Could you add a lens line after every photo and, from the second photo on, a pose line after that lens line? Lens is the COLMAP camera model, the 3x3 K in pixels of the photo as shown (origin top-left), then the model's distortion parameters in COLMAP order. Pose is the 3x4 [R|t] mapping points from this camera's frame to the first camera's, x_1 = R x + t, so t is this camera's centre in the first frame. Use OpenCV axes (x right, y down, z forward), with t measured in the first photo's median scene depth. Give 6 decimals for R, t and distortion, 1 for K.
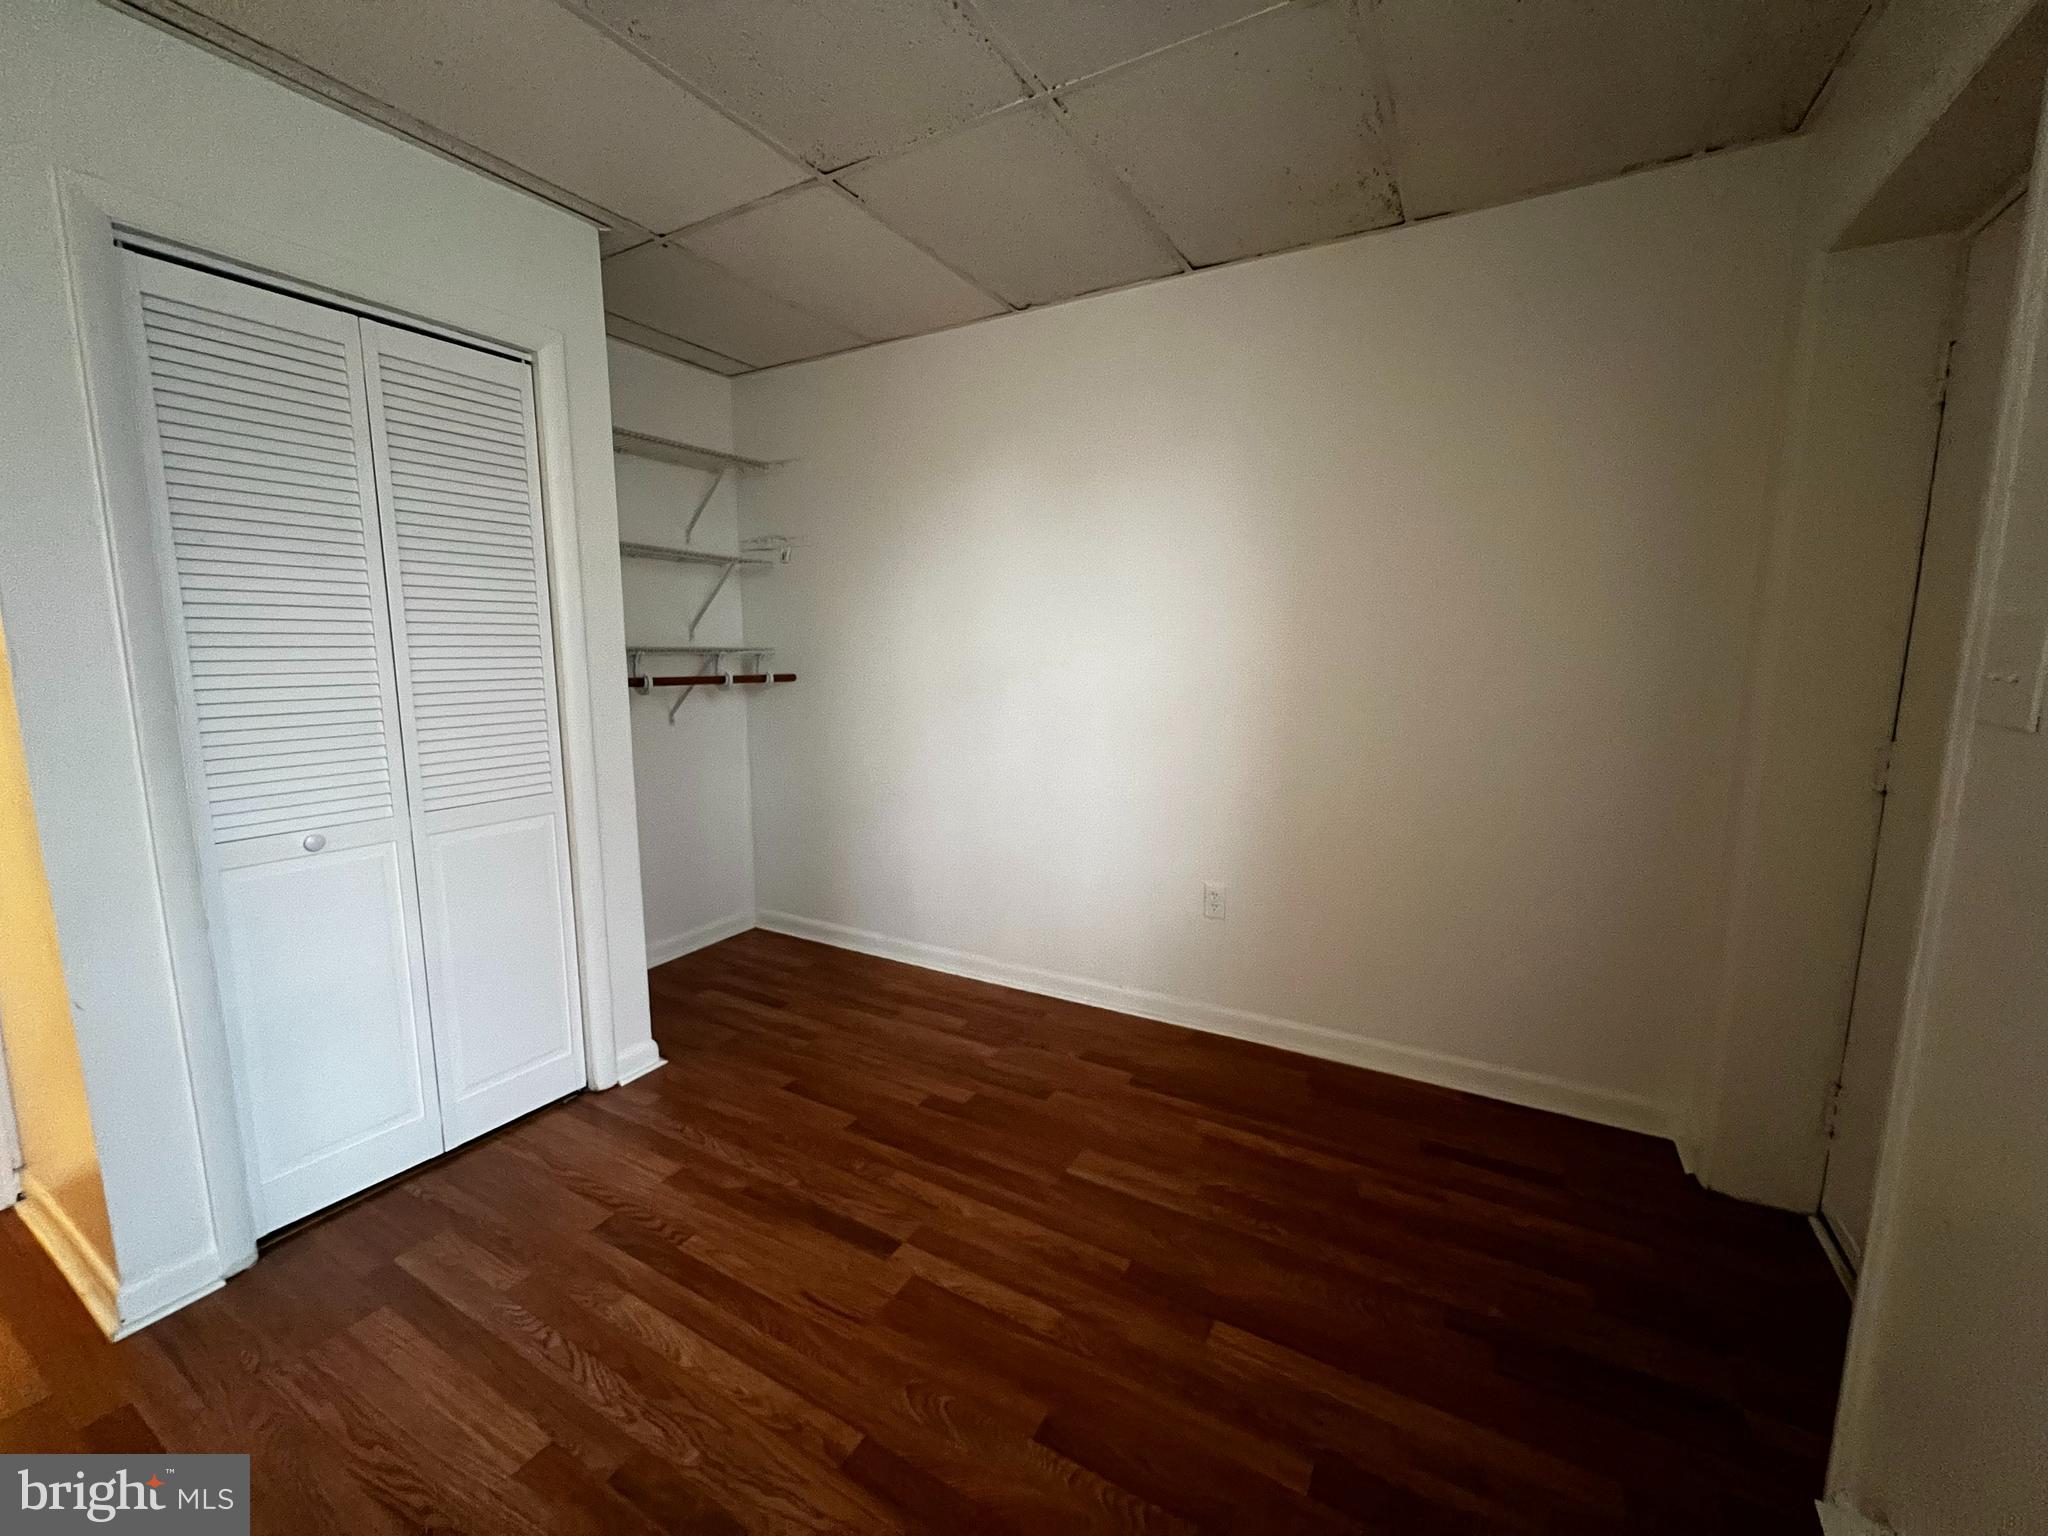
lens RADIAL K [[827.3, 0, 1022.1], [0, 827.3, 763.8], [0, 0, 1]] dist [-0.003040, 0.000234]
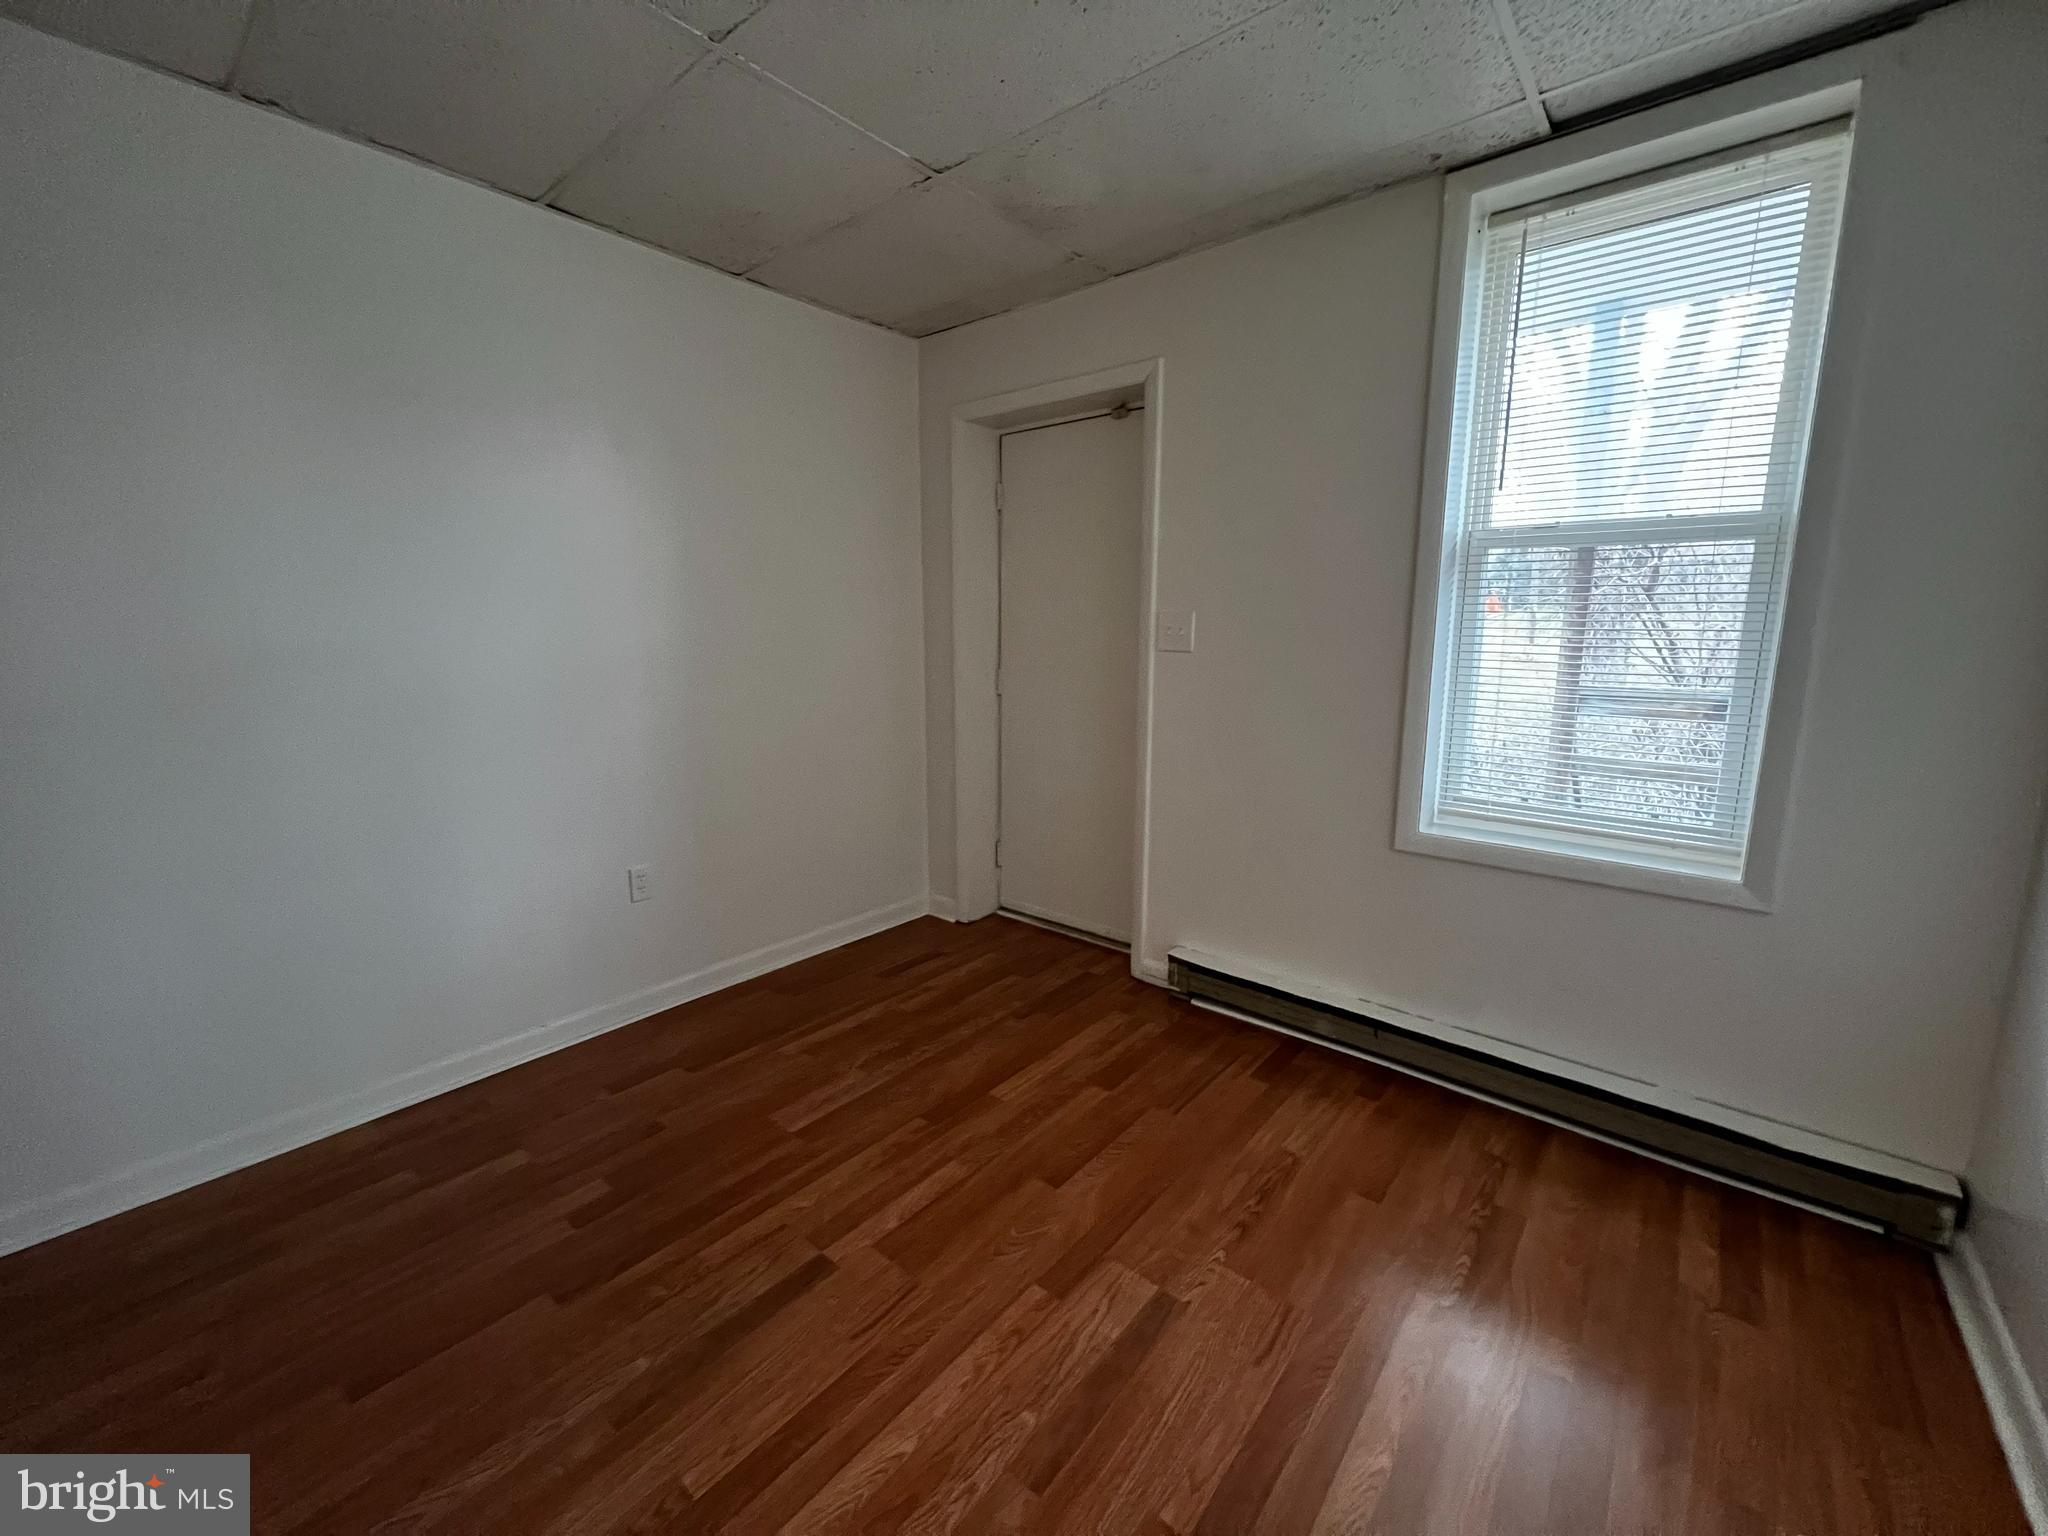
lens RADIAL K [[818.4, 0, 1022.9], [0, 818.4, 768.3], [0, 0, 1]] dist [0.000996, 0.000125]
pose [[0.170741, -0.165973, 0.971237, -0.934011], [0.136908, 0.980145, 0.143427, -0.069378], [-0.975758, 0.108481, 0.190074, 0.541819]]
